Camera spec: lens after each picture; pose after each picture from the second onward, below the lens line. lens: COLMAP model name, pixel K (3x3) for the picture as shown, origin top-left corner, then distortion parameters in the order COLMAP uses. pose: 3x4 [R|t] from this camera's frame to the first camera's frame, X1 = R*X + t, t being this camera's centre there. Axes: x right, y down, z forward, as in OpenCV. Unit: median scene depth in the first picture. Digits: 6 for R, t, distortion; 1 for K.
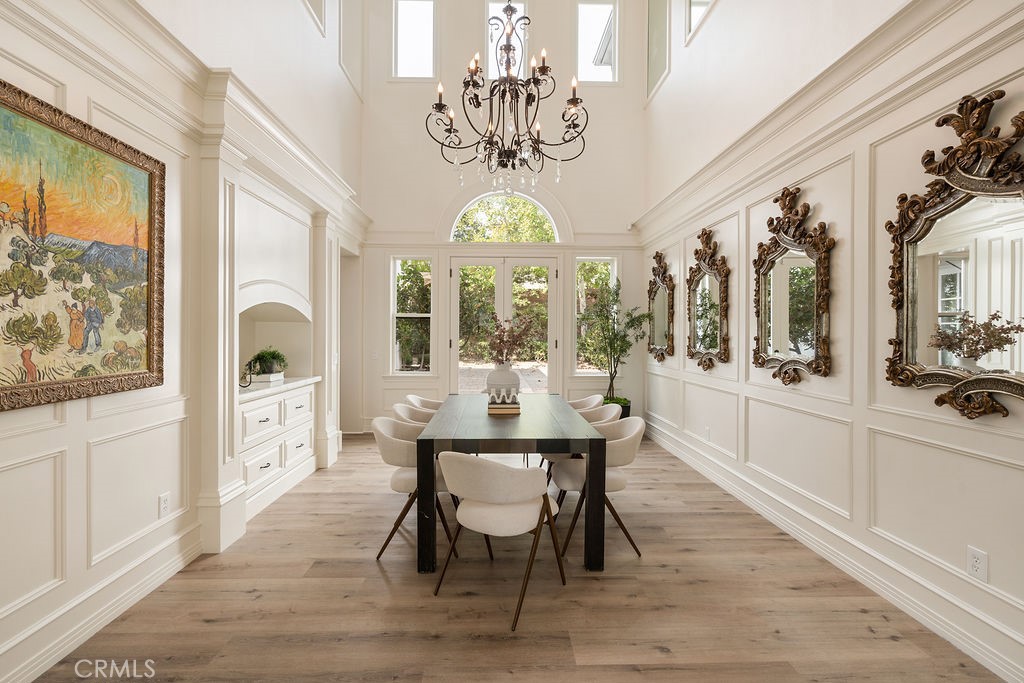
lens RADIAL K [[459.0, 0, 511.1], [0, 459.0, 339.7], [0, 0, 1]] dist [-0.005773, 0.000502]
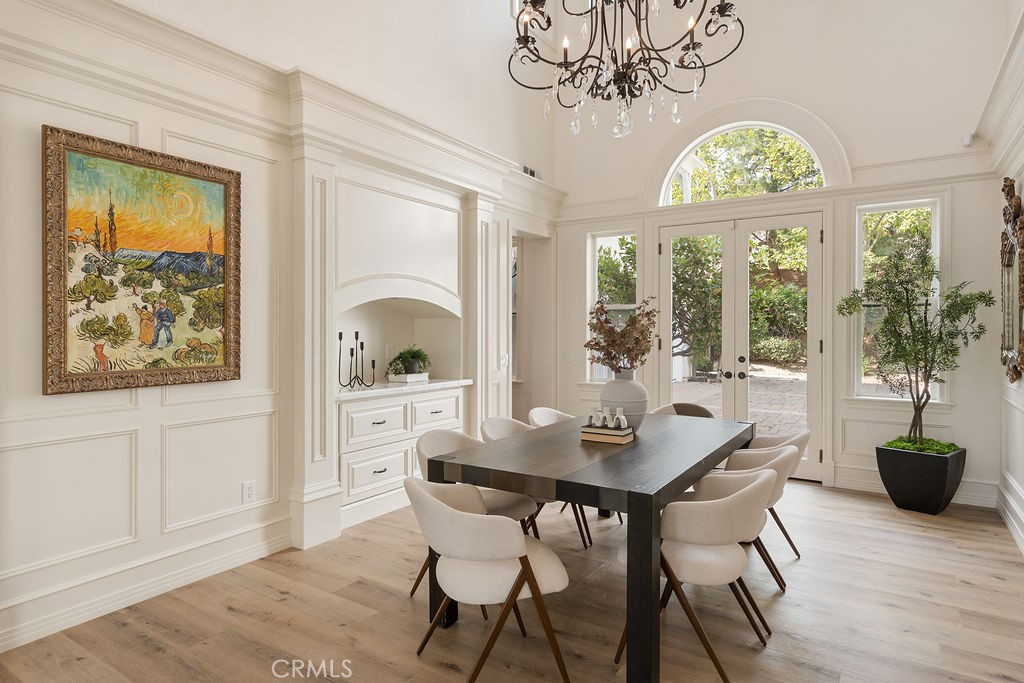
lens RADIAL K [[580.7, 0, 512.8], [0, 580.7, 334.8], [0, 0, 1]] dist [0.005444, -0.000149]
pose [[0.820904, 0.001136, -0.571065, 0.565807], [-0.004939, 0.999975, -0.005111, -0.000915], [0.571045, 0.007016, 0.820889, 0.256389]]
